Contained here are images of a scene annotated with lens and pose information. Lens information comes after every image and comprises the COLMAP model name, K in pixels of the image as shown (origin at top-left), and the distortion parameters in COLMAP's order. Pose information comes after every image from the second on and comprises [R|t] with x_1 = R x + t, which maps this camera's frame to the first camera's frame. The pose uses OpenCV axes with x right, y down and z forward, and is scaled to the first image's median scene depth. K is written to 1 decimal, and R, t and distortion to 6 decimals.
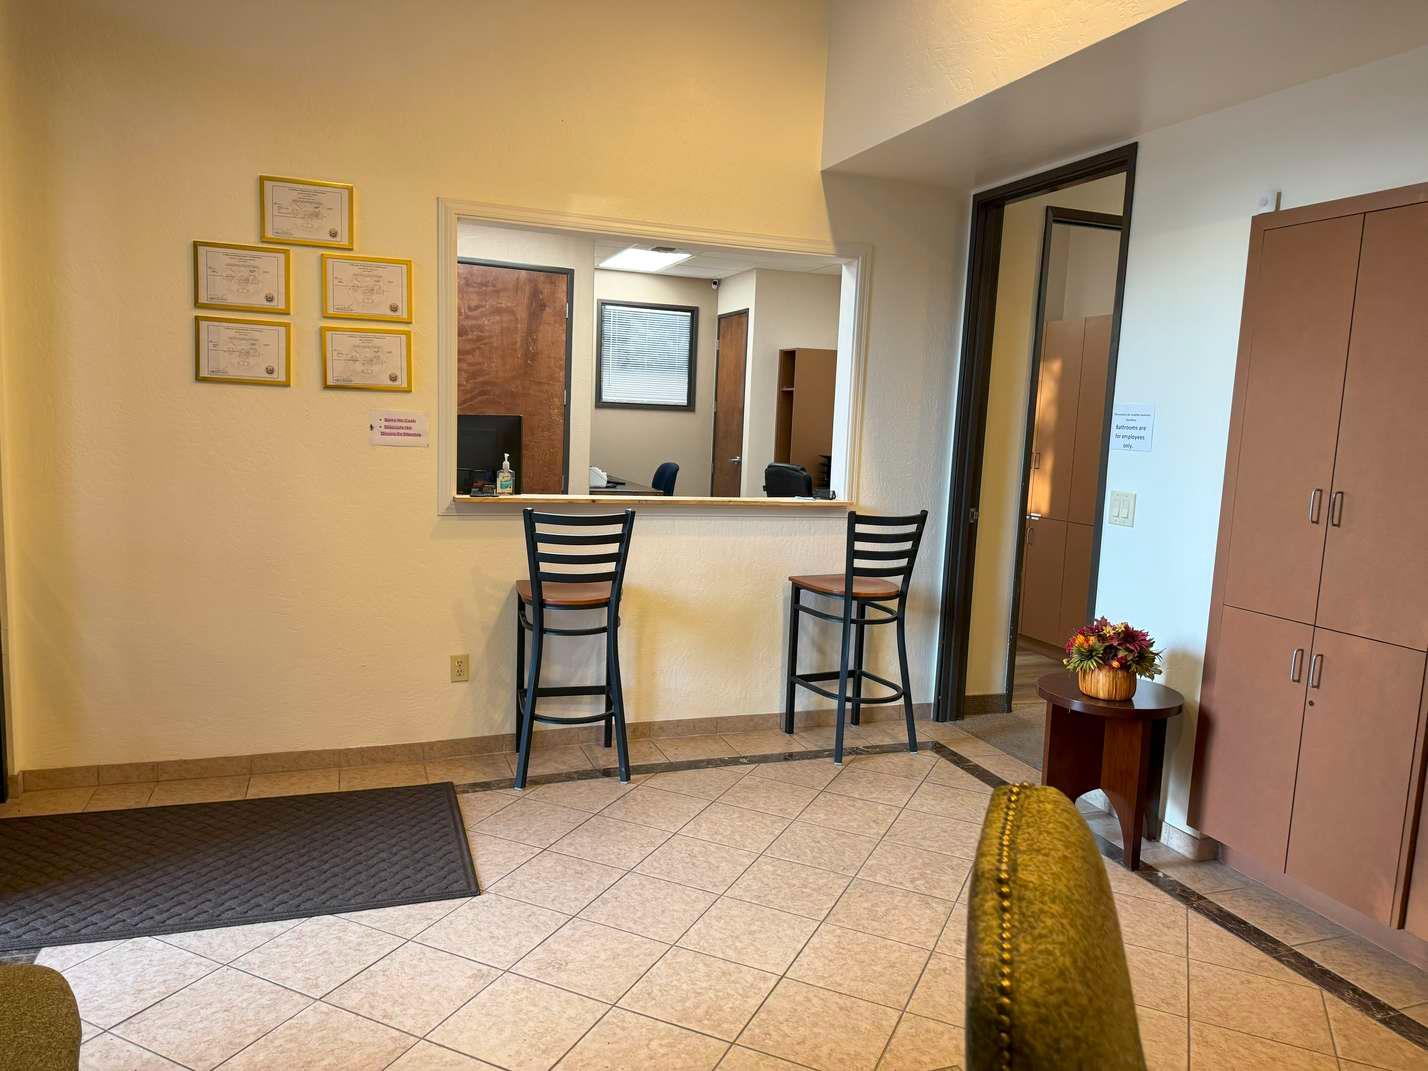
lens RADIAL K [[1000.2, 0, 714.0], [0, 1000.2, 535.5], [0, 0, 1]] dist [0.118125, -0.171457]
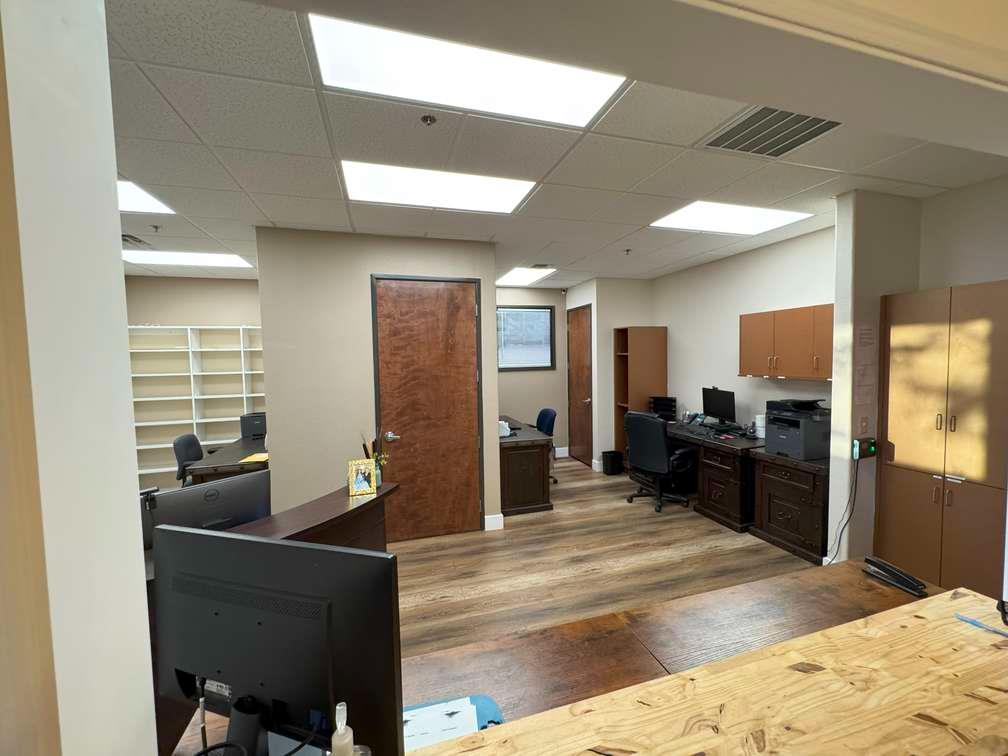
lens RADIAL K [[401.8, 0, 506.0], [0, 401.8, 378.4], [0, 0, 1]] dist [-0.002298, 0.000031]
pose [[0.995876, -0.060171, -0.067899, -0.077513], [0.055622, 0.996201, -0.067008, -0.098153], [0.071673, 0.062955, 0.995439, 0.489281]]
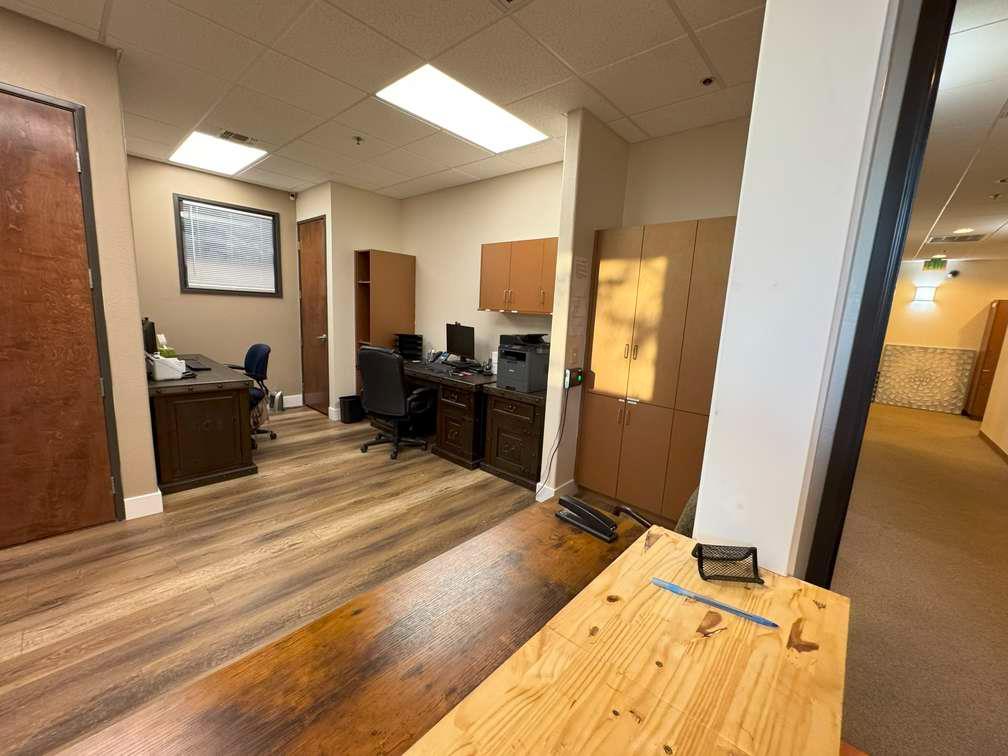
lens RADIAL K [[401.8, 0, 506.0], [0, 401.8, 378.4], [0, 0, 1]] dist [-0.002298, 0.000031]
pose [[0.886951, -0.072862, 0.456081, -0.010633], [0.039026, 0.995770, 0.083185, -0.073897], [-0.460212, -0.055982, 0.886042, 0.573365]]
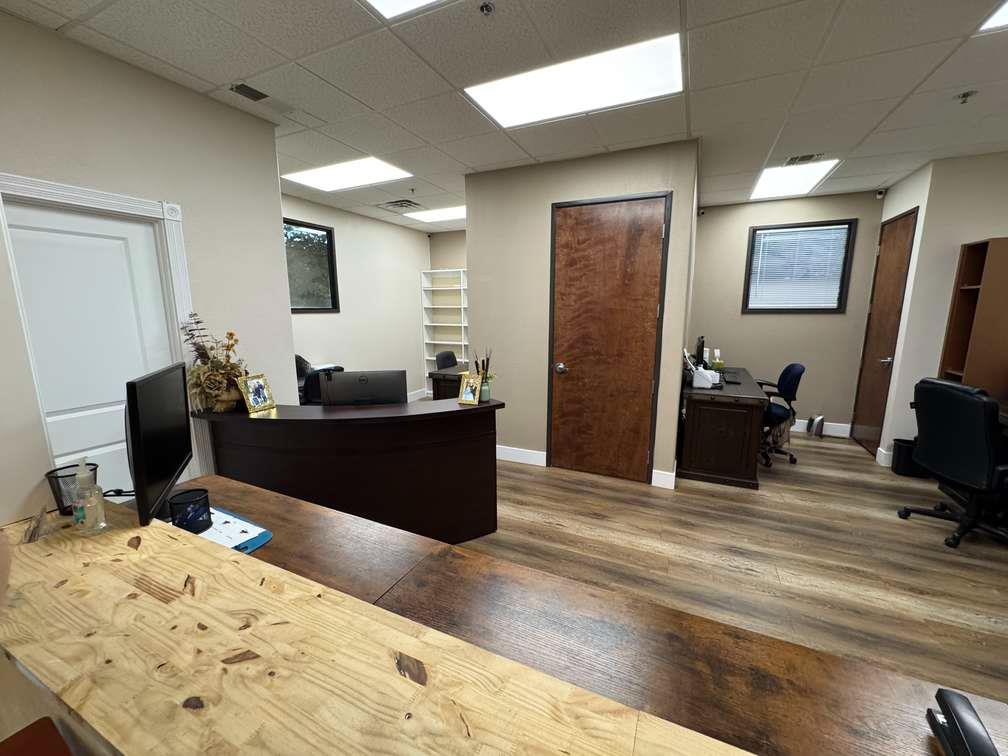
lens RADIAL K [[401.8, 0, 506.0], [0, 401.8, 378.4], [0, 0, 1]] dist [-0.002298, 0.000031]
pose [[0.702553, 0.079231, -0.707207, 0.052135], [-0.050101, 0.996824, 0.061906, -0.082553], [0.709865, -0.008060, 0.704291, 0.568194]]
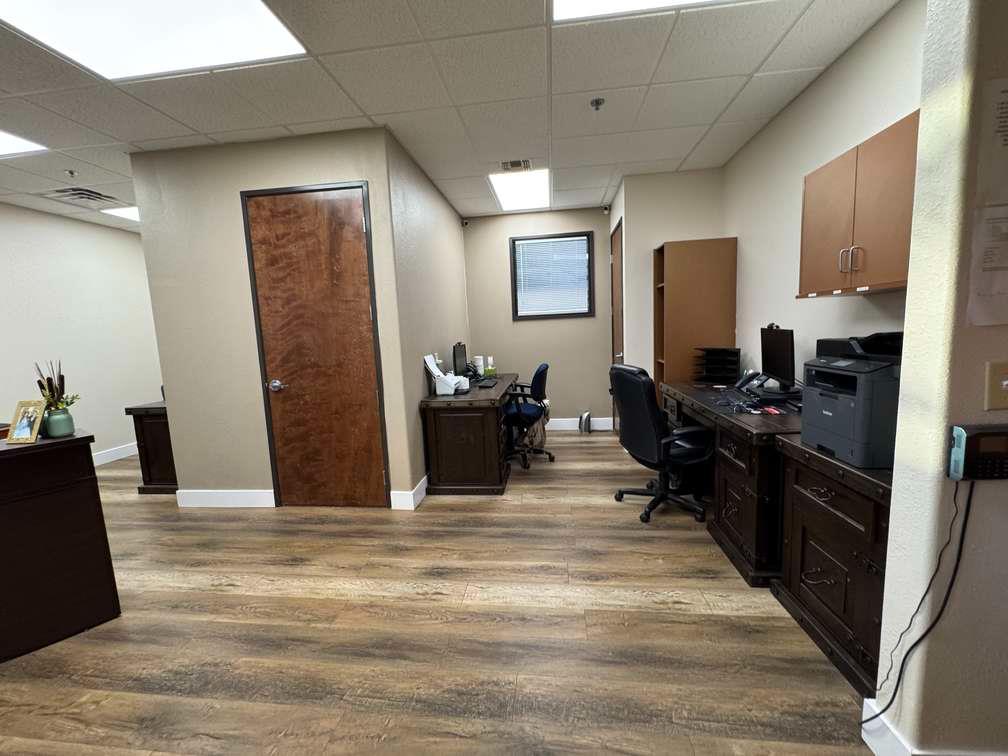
lens RADIAL K [[401.8, 0, 506.0], [0, 401.8, 378.4], [0, 0, 1]] dist [-0.002298, 0.000031]
pose [[0.888038, -0.028320, -0.458898, 0.149781], [0.029092, 0.999562, -0.005388, -0.066671], [0.458849, -0.008566, 0.888473, 0.706846]]
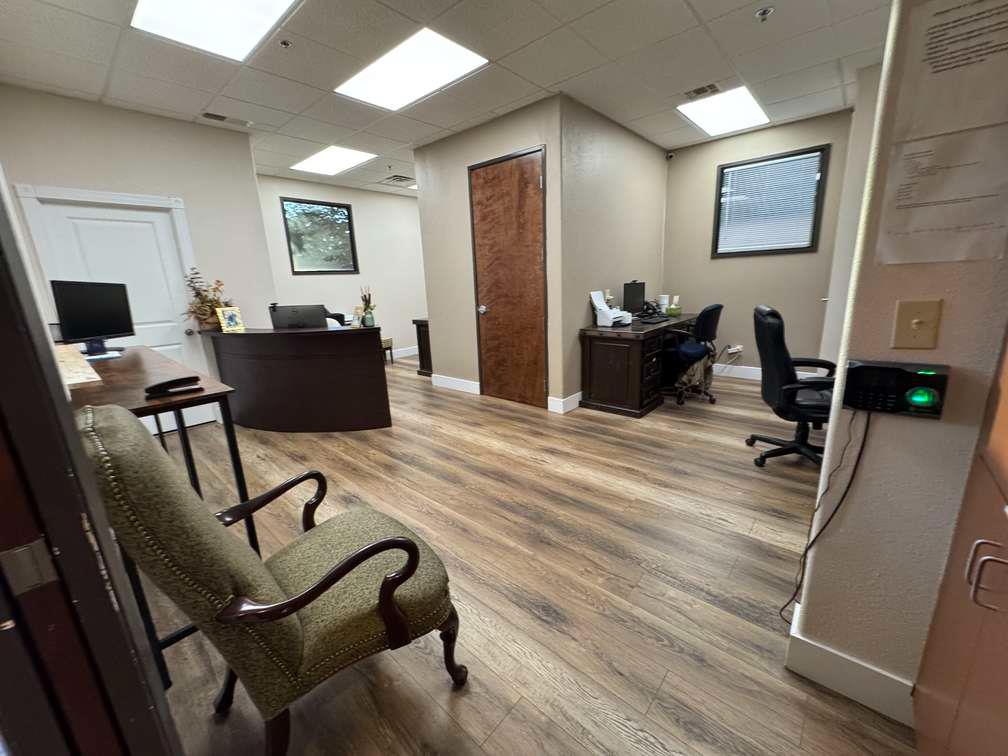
lens RADIAL K [[401.8, 0, 506.0], [0, 401.8, 378.4], [0, 0, 1]] dist [-0.002298, 0.000031]
pose [[0.474480, 0.149750, -0.867435, 0.287950], [-0.044707, 0.988251, 0.146152, -0.056088], [0.879130, -0.030566, 0.475600, 0.714560]]
